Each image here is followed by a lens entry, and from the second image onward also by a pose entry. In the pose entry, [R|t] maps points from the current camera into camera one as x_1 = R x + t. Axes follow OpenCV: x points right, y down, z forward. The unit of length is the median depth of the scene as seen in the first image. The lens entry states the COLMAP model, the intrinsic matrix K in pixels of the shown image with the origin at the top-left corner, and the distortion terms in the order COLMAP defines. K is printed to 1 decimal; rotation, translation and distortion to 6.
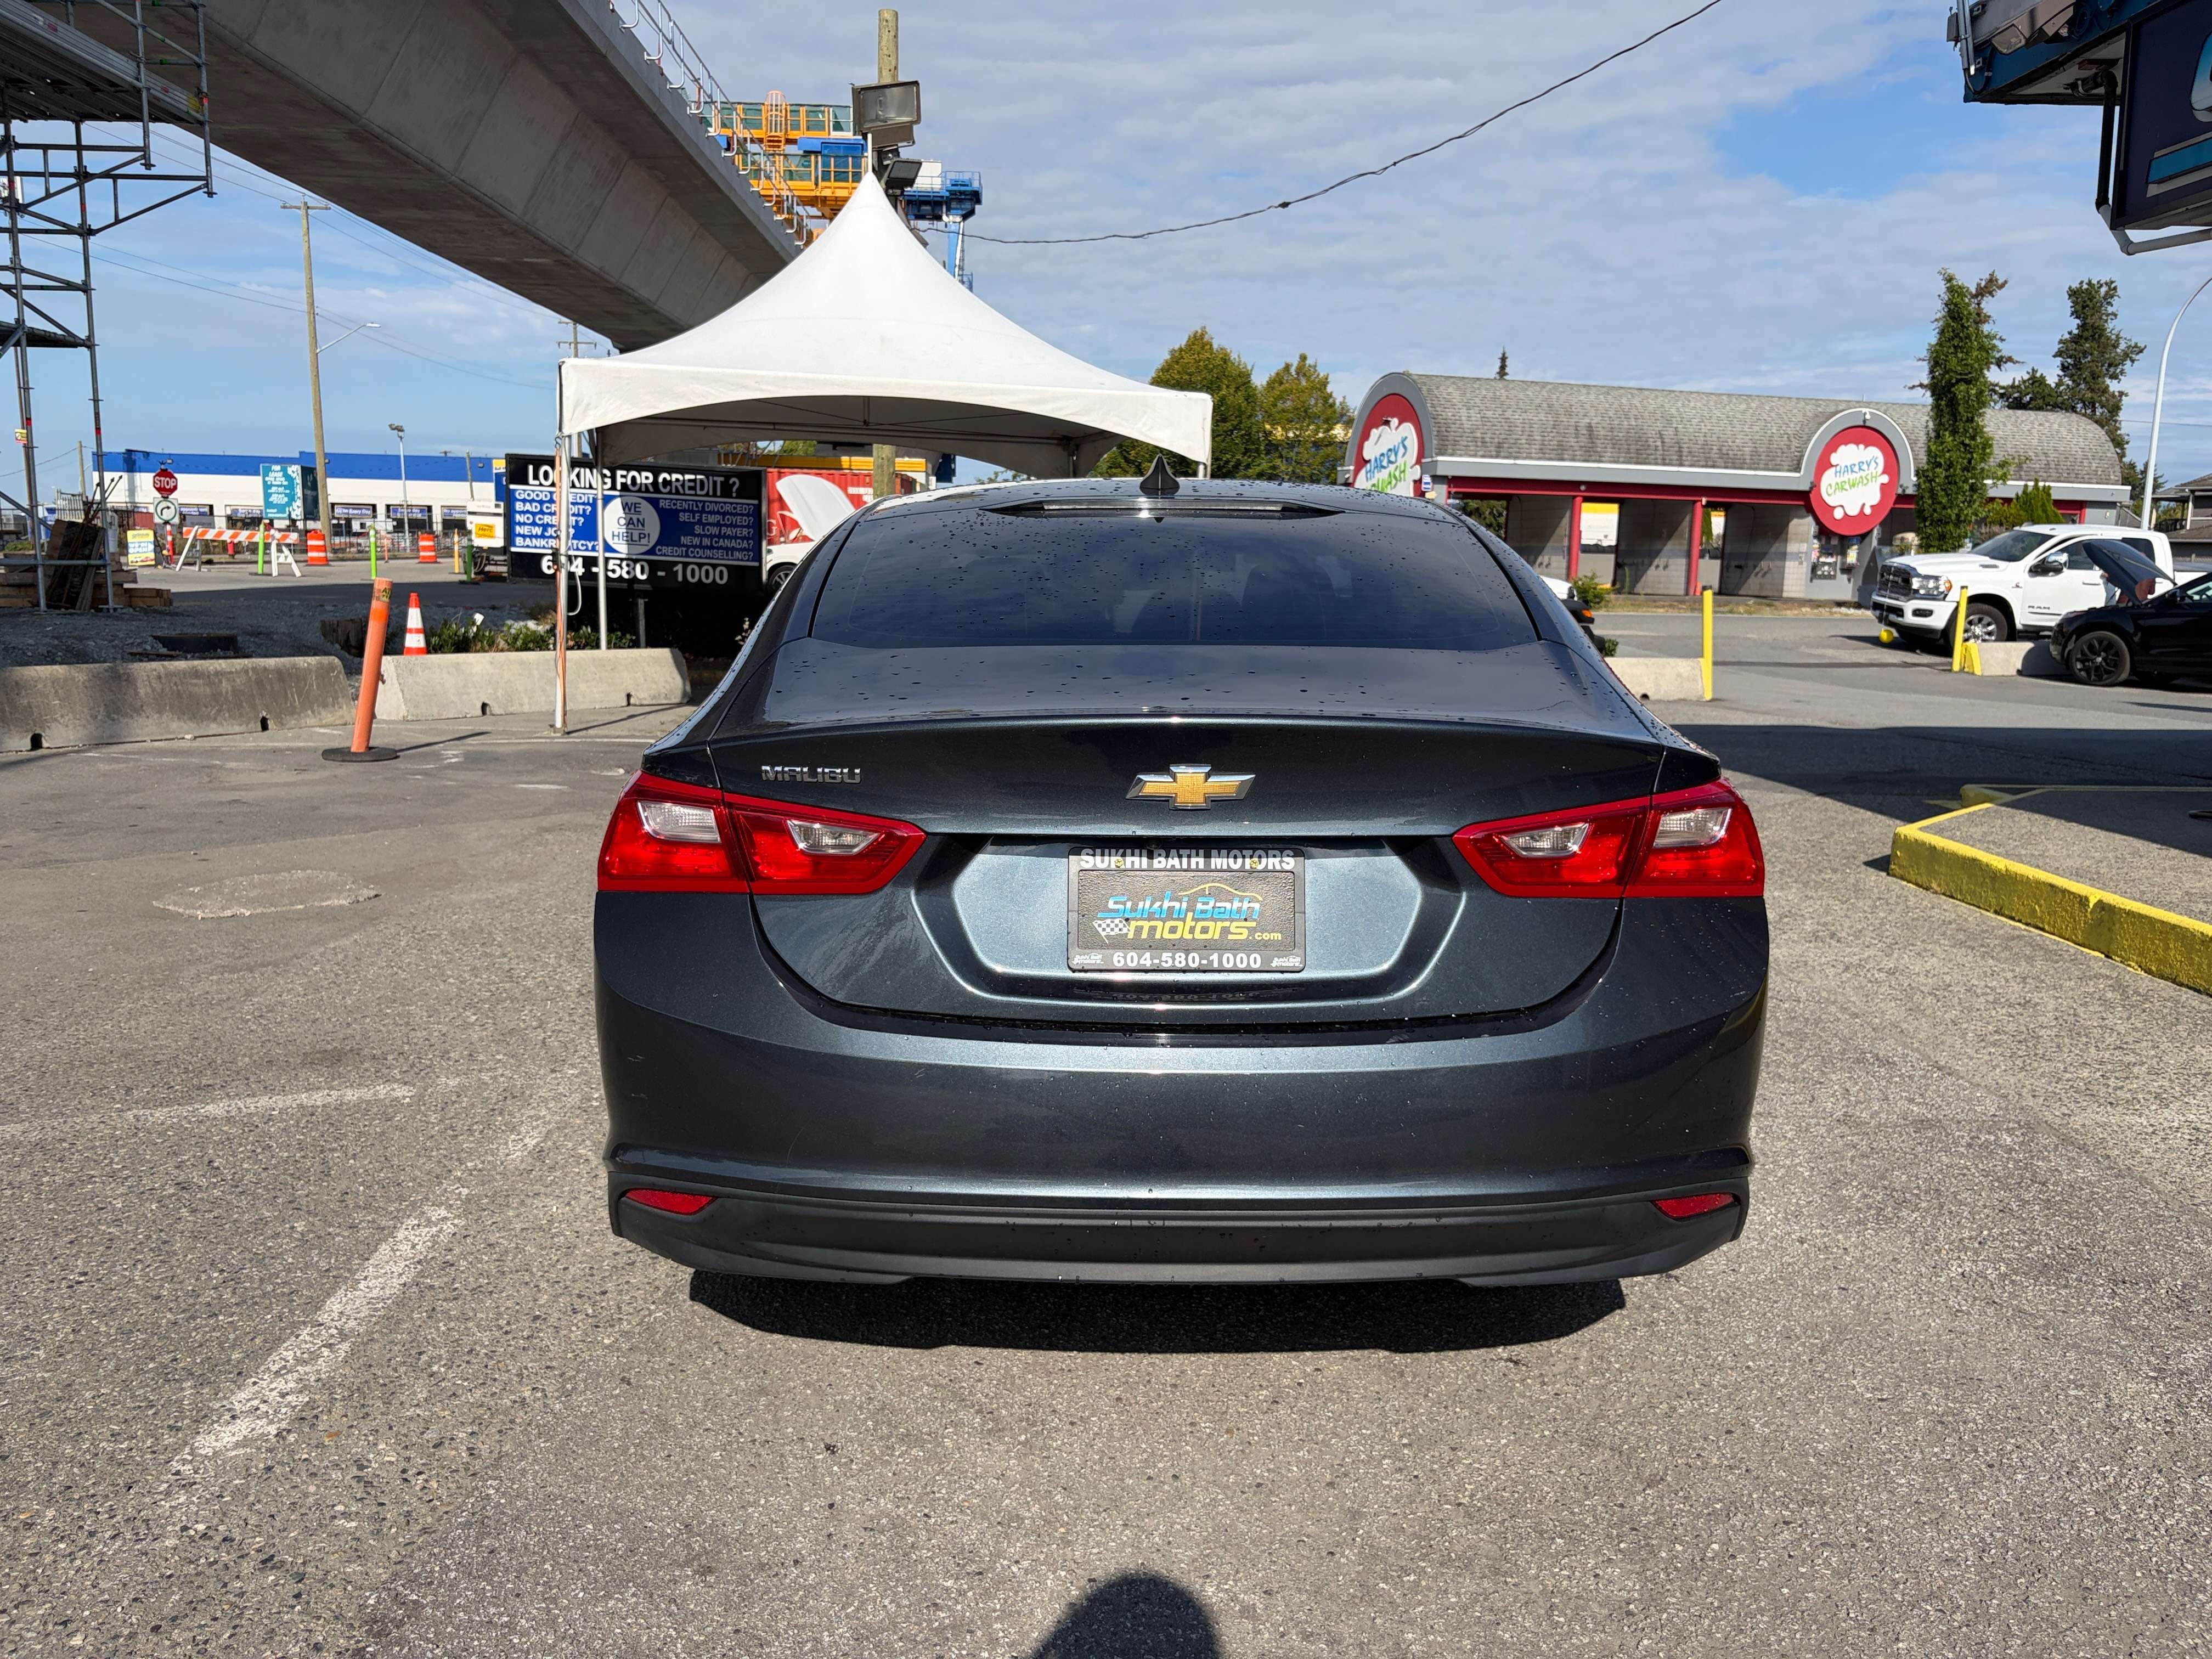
lens RADIAL K [[1697.9, 0, 1112.2], [0, 1697.9, 833.3], [0, 0, 1]] dist [0.030334, -0.023976]
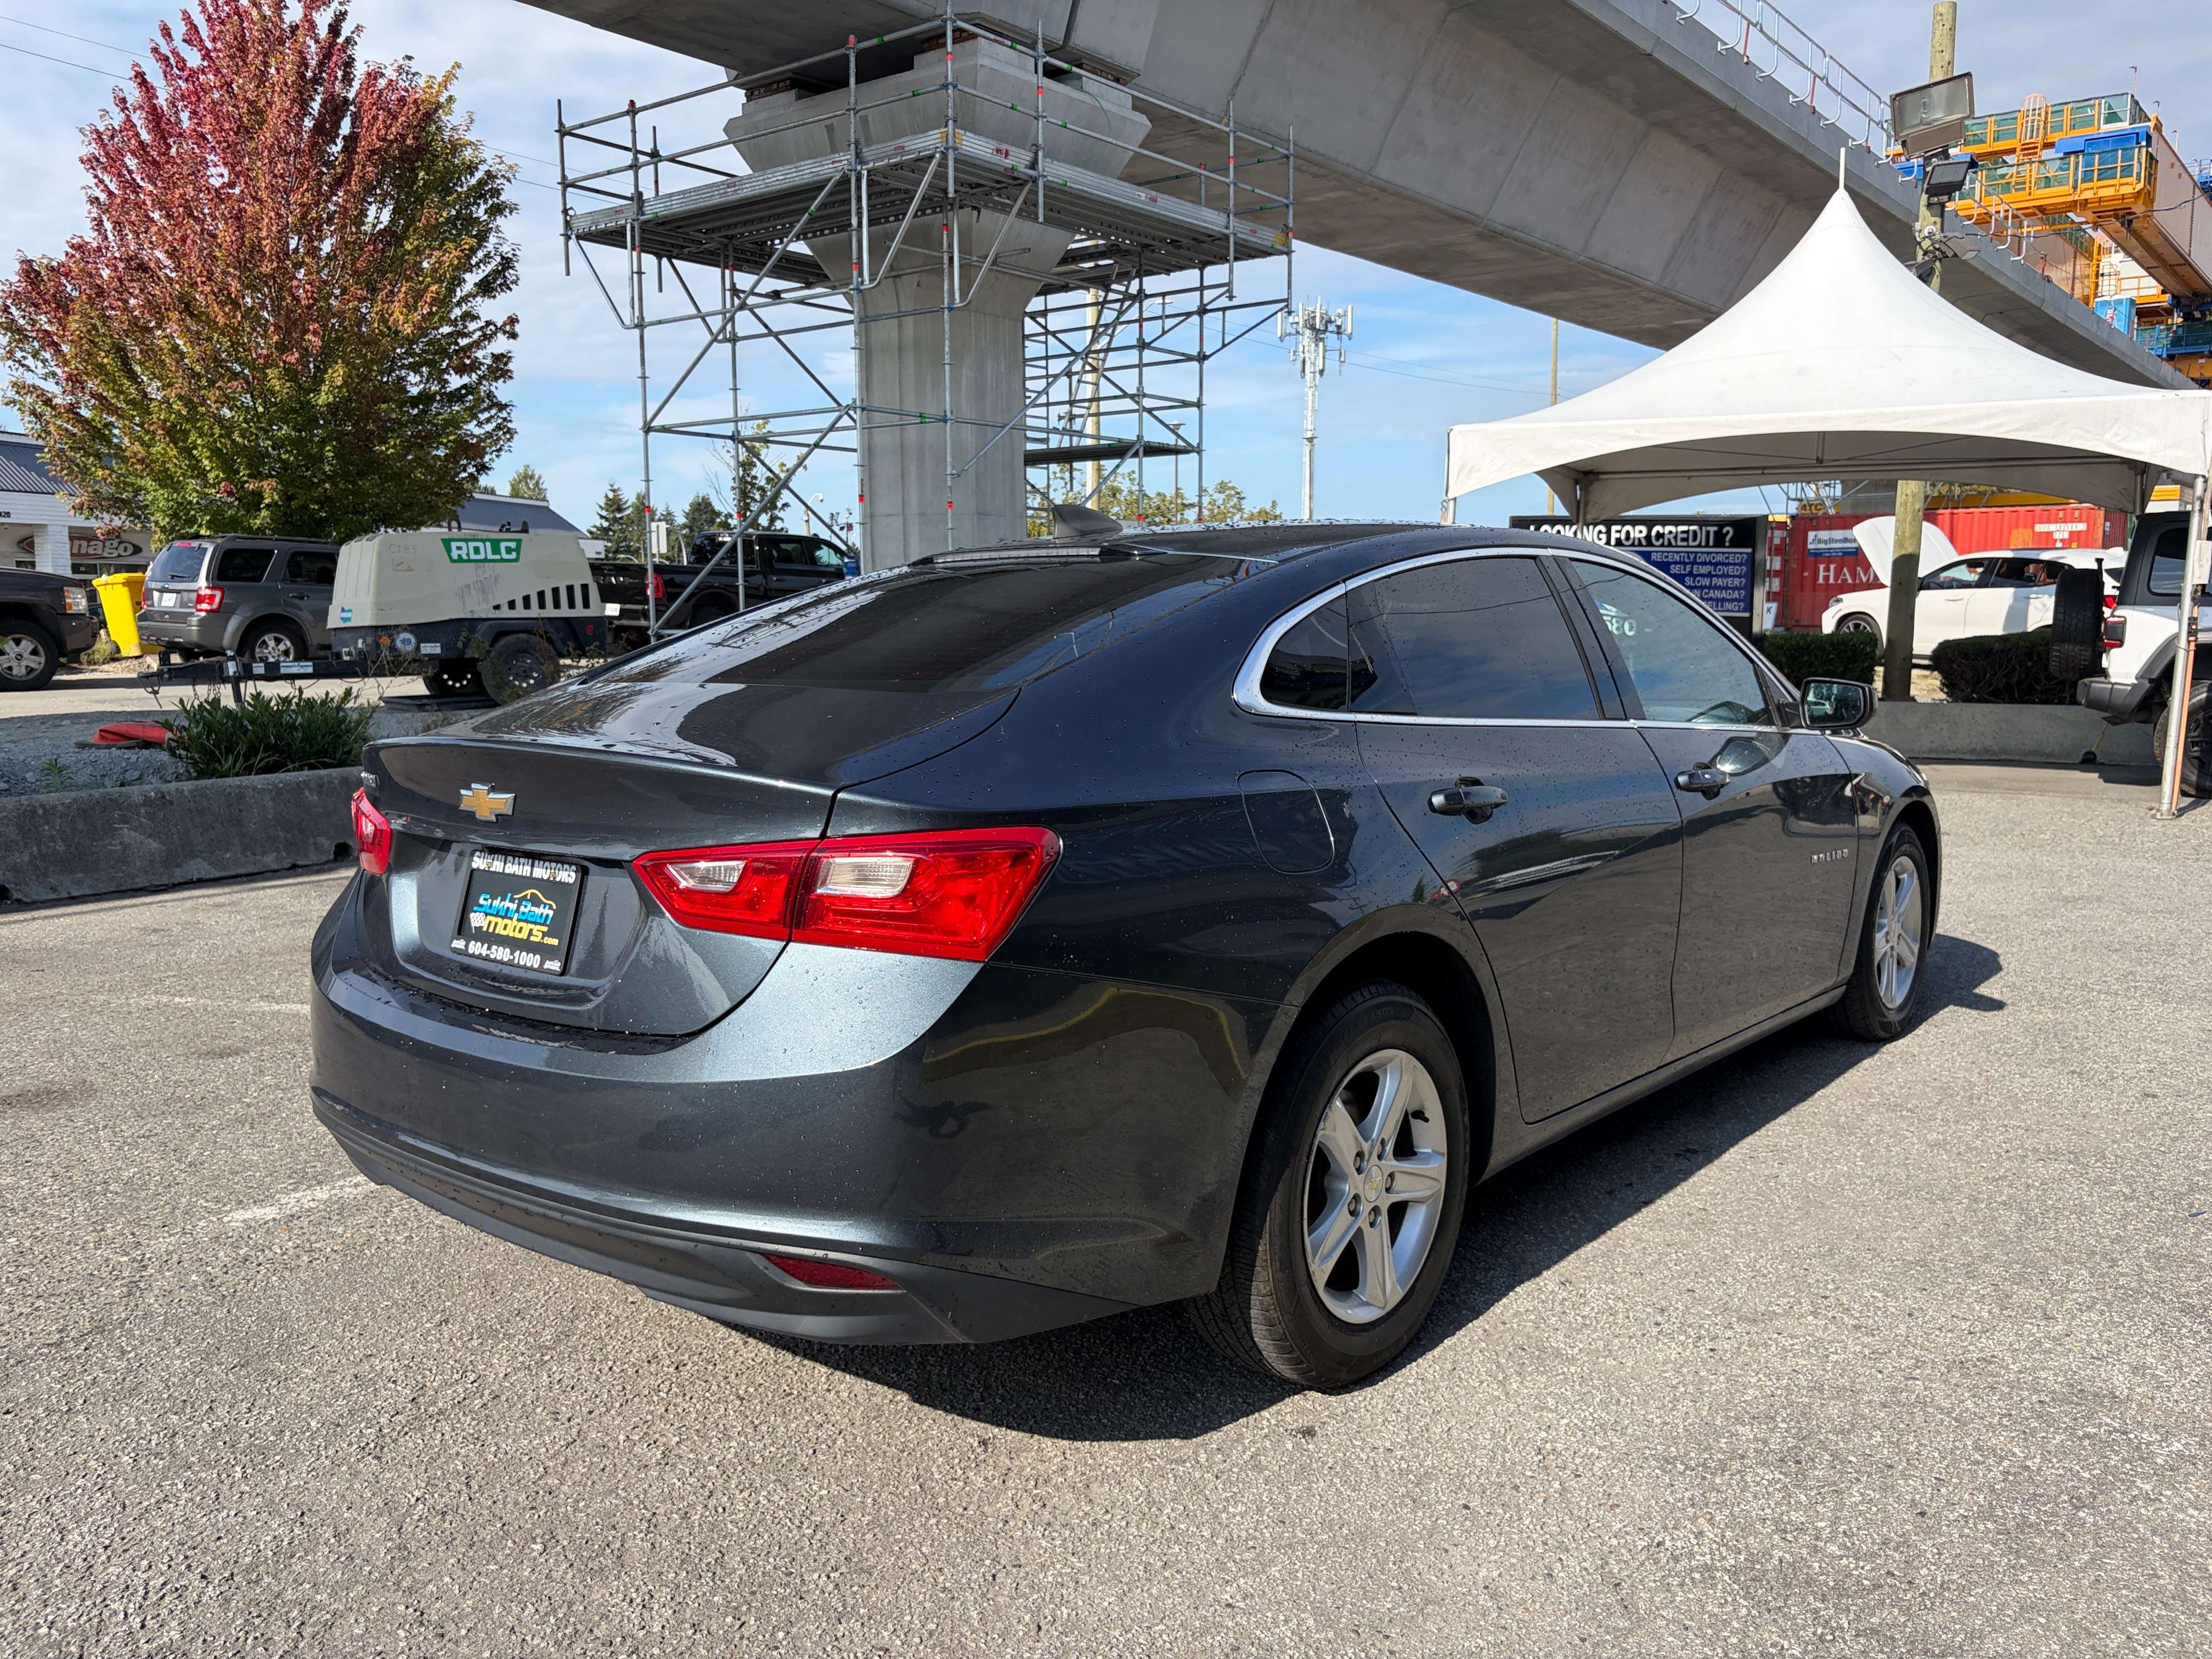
lens RADIAL K [[1697.9, 0, 1123.5], [0, 1697.9, 827.9], [0, 0, 1]] dist [0.030334, -0.023976]
pose [[0.757170, 0.060470, -0.650414, 0.118507], [-0.083594, 0.996489, -0.004671, -0.004273], [0.647847, 0.057907, 0.759566, 0.041615]]
